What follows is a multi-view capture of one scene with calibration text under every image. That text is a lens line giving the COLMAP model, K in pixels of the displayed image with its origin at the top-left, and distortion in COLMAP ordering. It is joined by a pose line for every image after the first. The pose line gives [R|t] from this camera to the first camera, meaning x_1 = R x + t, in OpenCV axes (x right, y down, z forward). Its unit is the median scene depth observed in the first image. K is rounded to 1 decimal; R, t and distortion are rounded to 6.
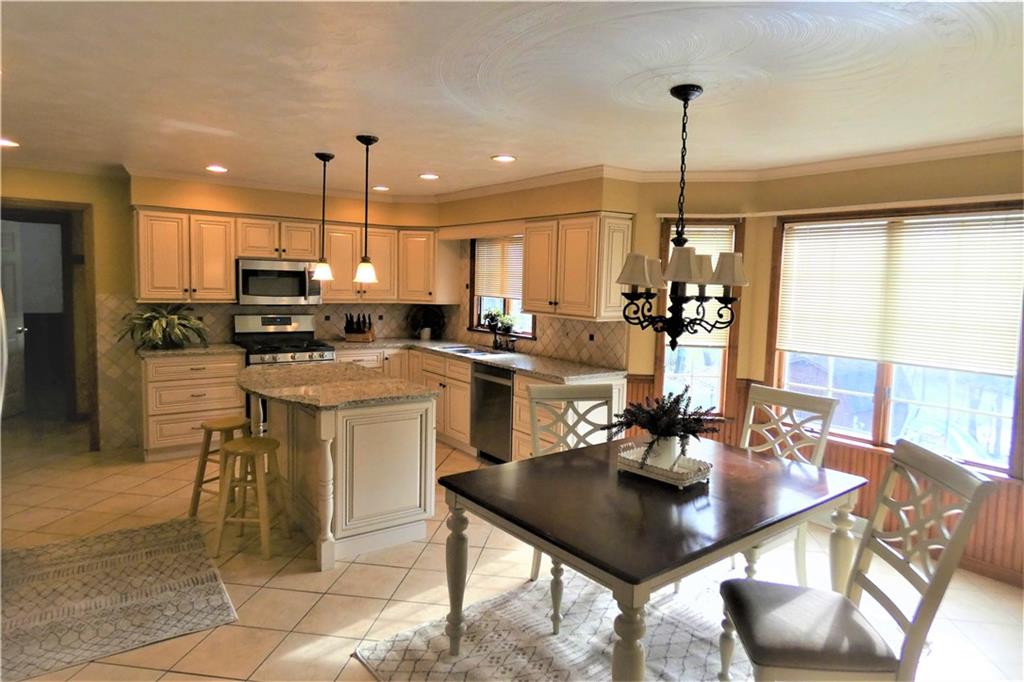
lens RADIAL K [[622.7, 0, 510.6], [0, 622.7, 340.4], [0, 0, 1]] dist [-0.001085, 0.001660]
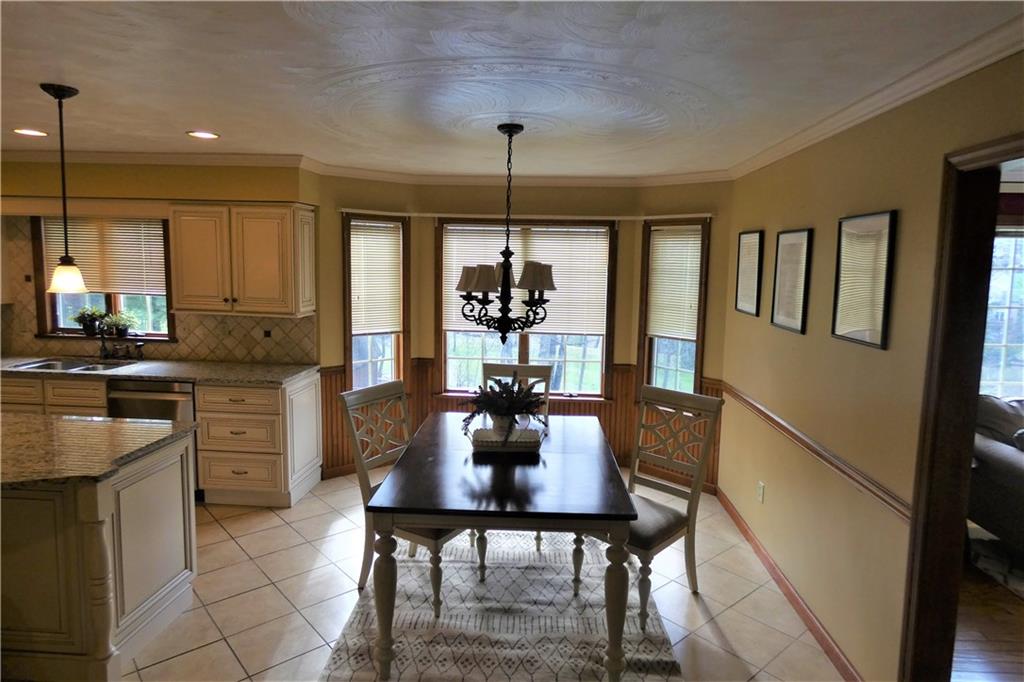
lens RADIAL K [[622.7, 0, 509.0], [0, 622.7, 338.6], [0, 0, 1]] dist [-0.001085, 0.001660]
pose [[0.630984, -0.106161, 0.768498, -0.383168], [0.065013, 0.994344, 0.083980, -0.055870], [-0.773067, -0.003028, 0.634317, 0.133034]]
